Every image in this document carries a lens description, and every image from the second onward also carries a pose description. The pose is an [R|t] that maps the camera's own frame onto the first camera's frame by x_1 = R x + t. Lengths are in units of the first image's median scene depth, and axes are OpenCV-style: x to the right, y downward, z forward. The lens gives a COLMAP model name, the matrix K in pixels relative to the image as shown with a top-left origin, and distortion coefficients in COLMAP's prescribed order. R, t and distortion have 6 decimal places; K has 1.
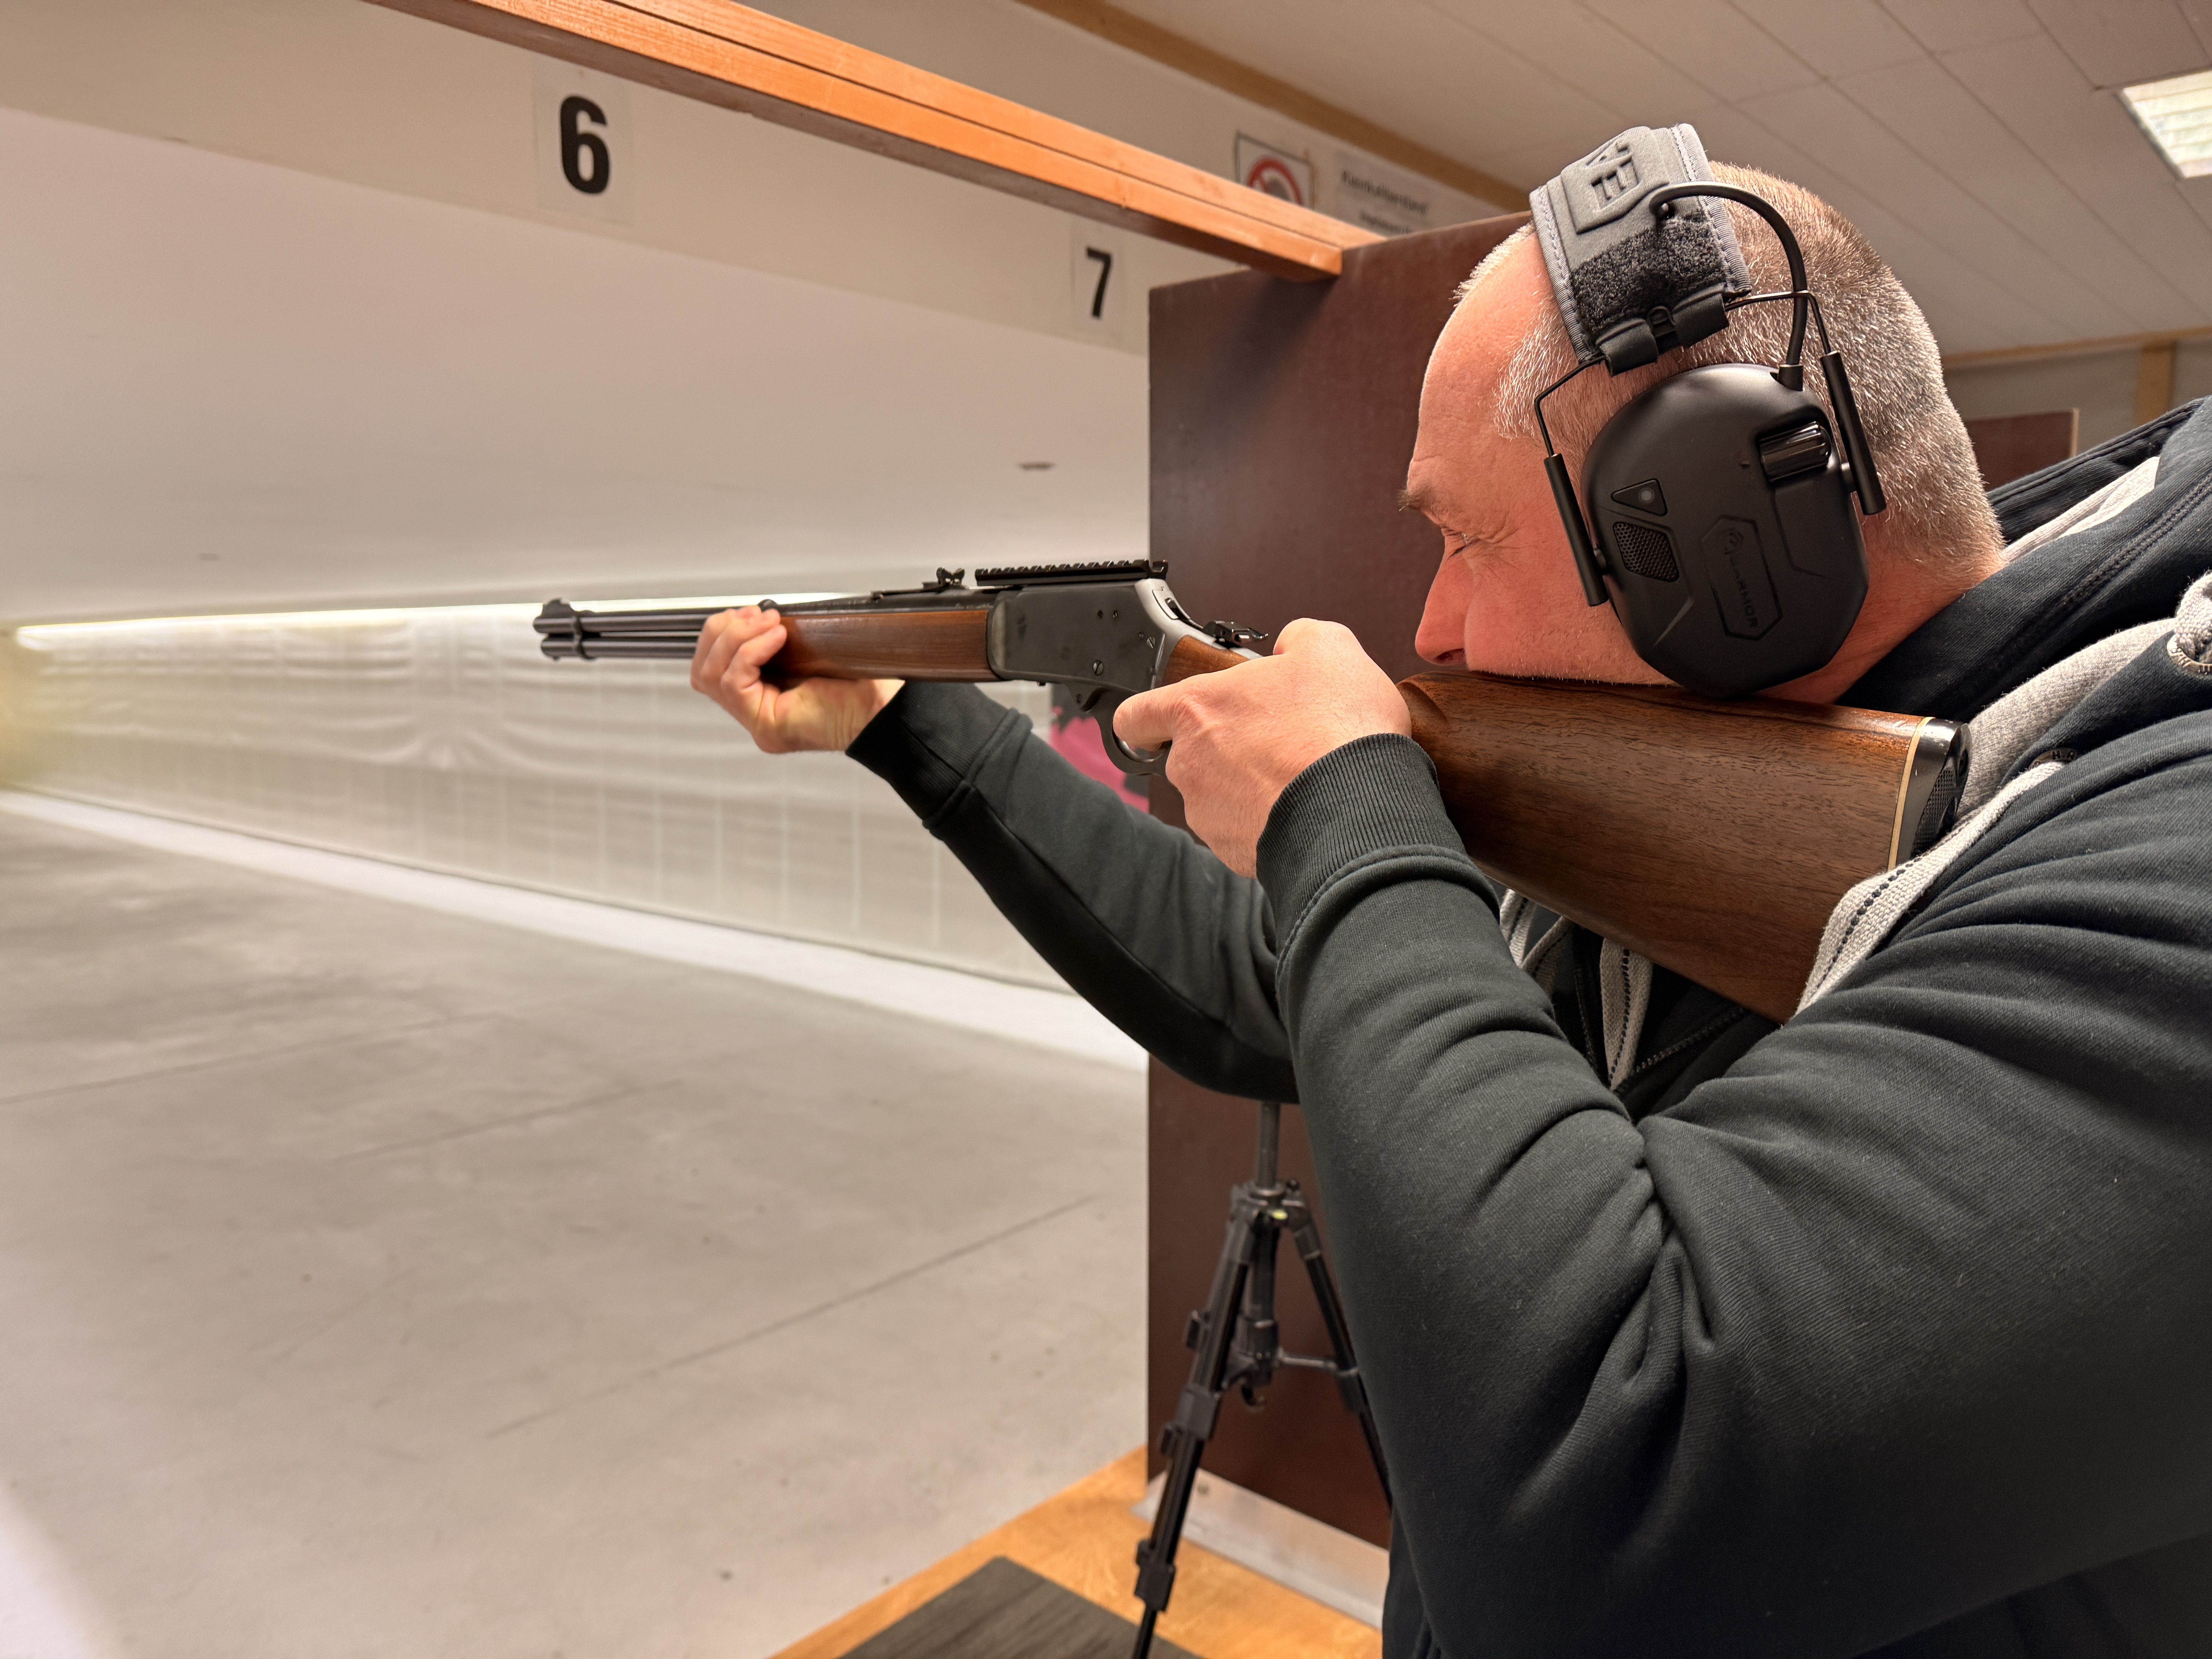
lens RADIAL K [[1578.8, 0, 1094.3], [0, 1578.8, 832.6], [0, 0, 1]] dist [0.058155, -0.066959]
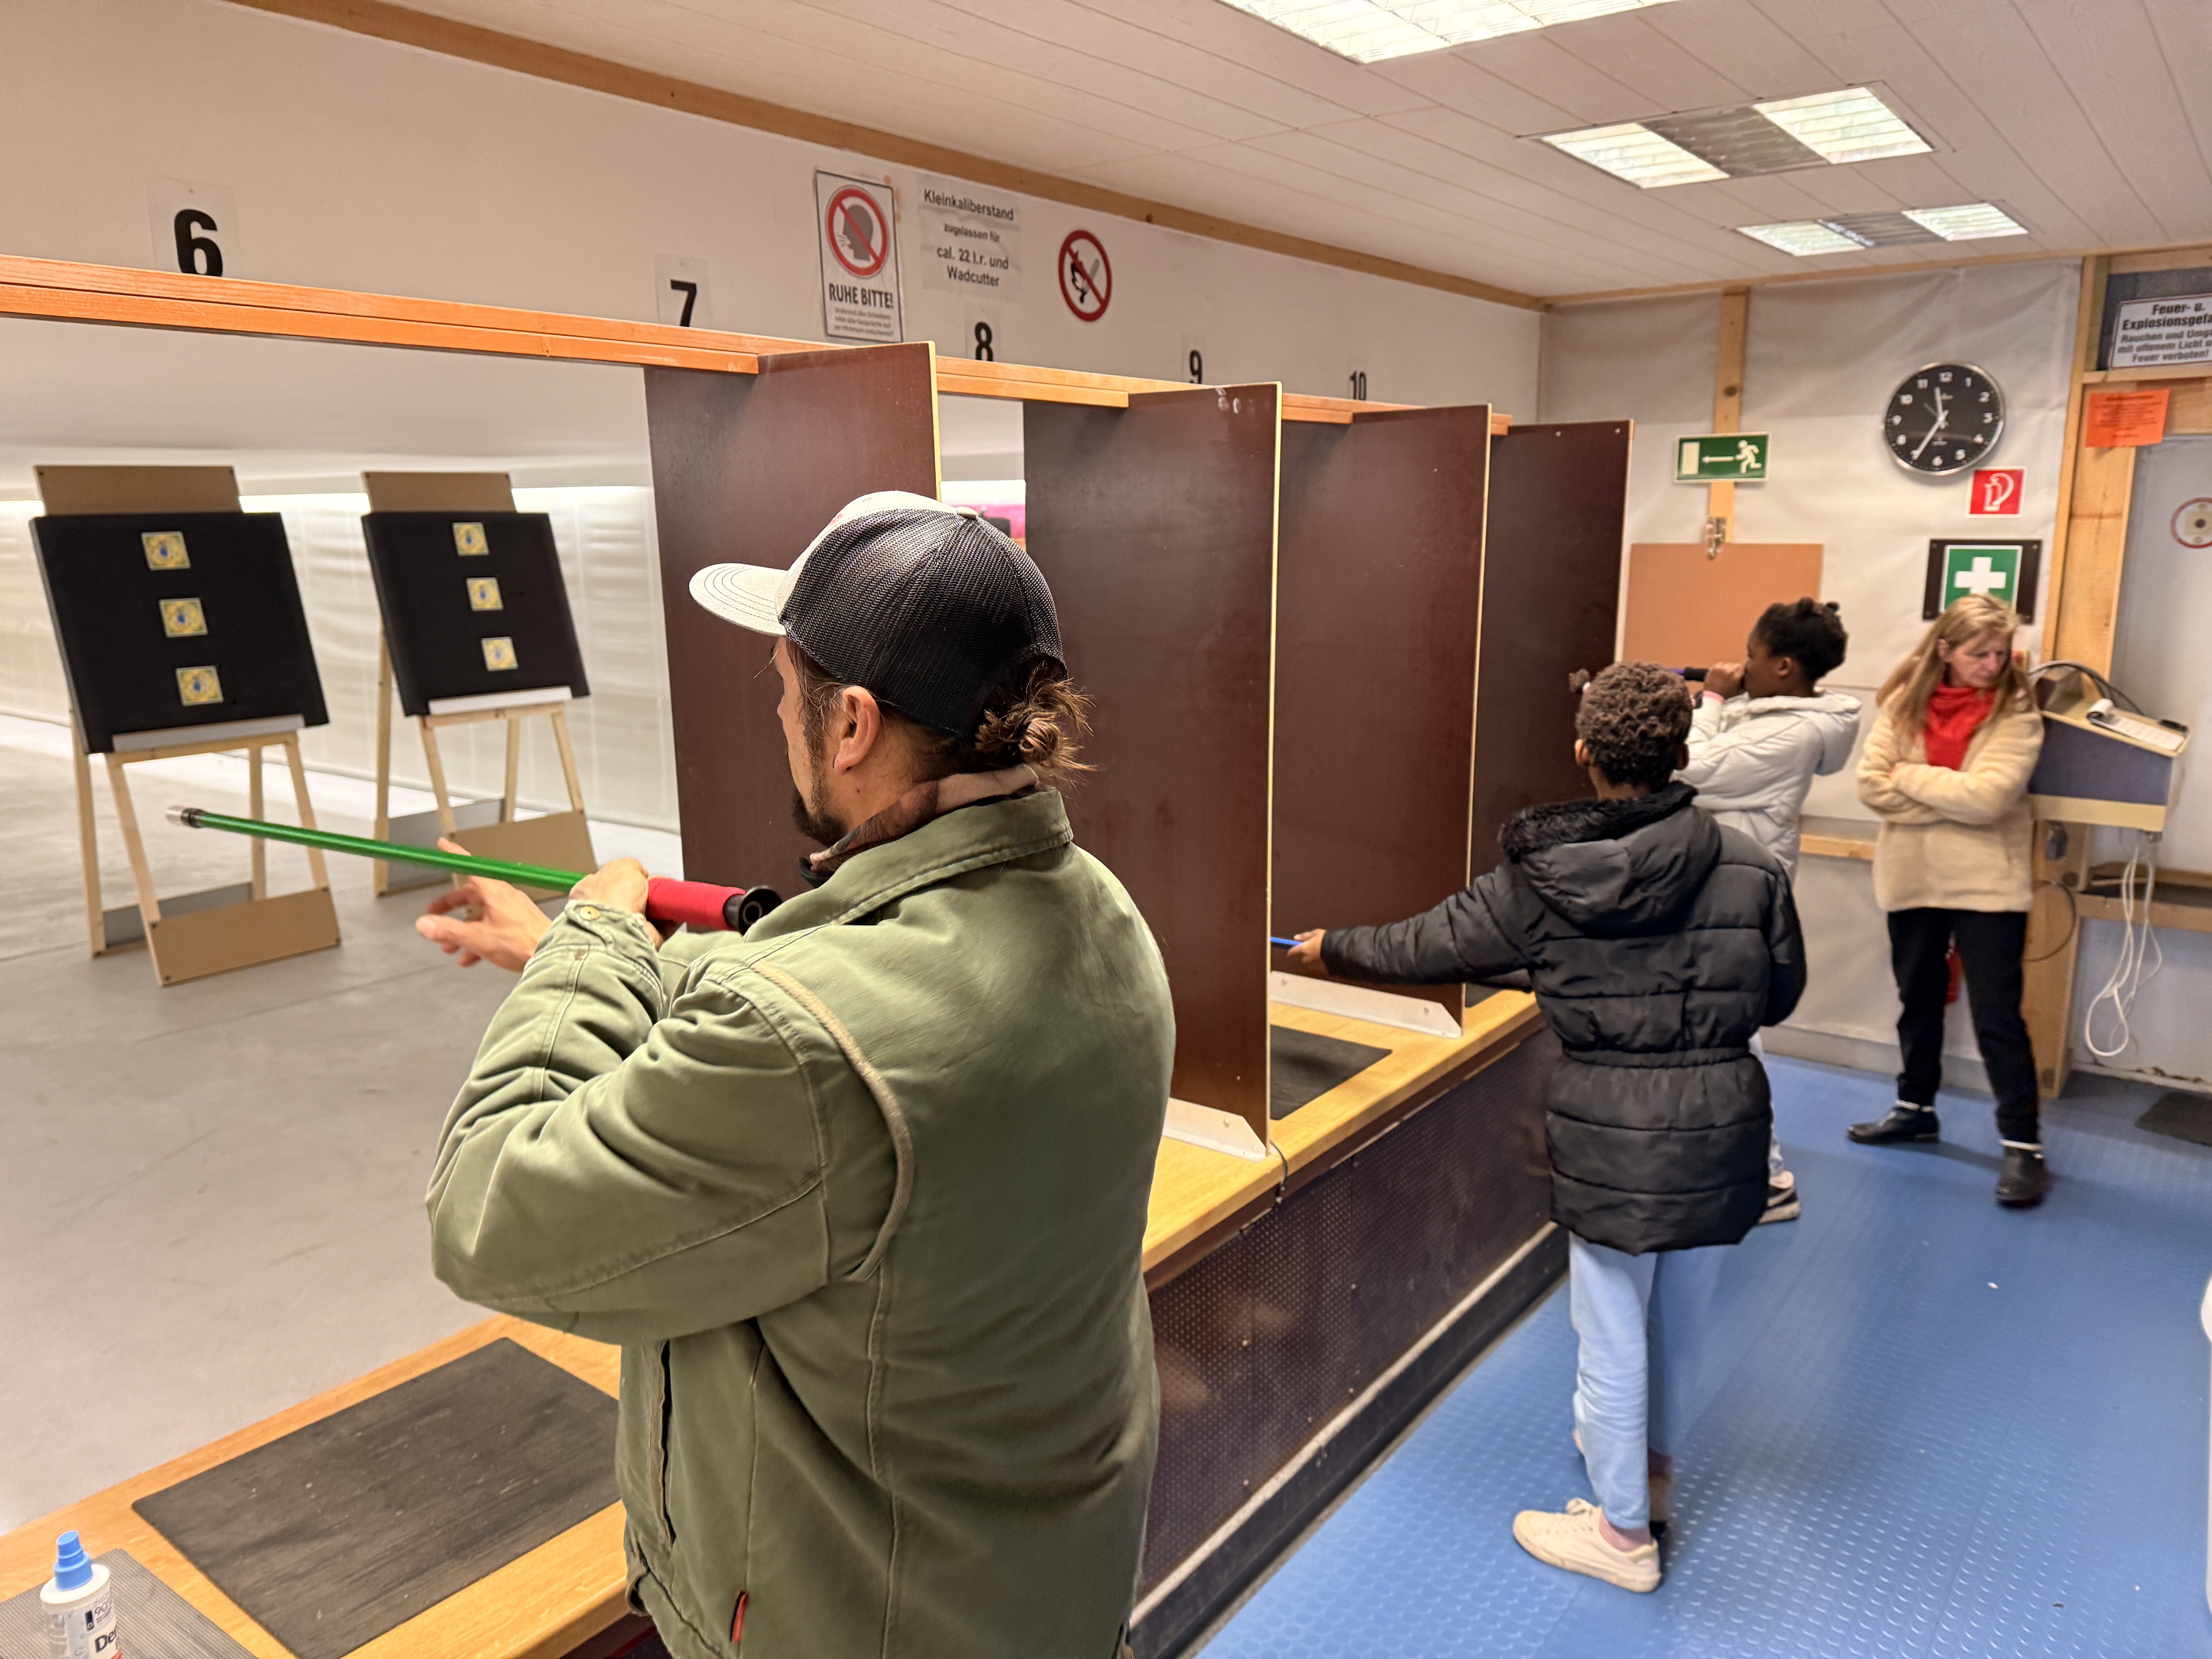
lens RADIAL K [[1578.8, 0, 1118.5], [0, 1578.8, 825.5], [0, 0, 1]] dist [0.058155, -0.066959]
pose [[0.996144, -0.024524, 0.084237, 0.145890], [0.017388, 0.996278, 0.084424, -0.029581], [-0.085994, -0.082634, 0.992863, -0.186887]]
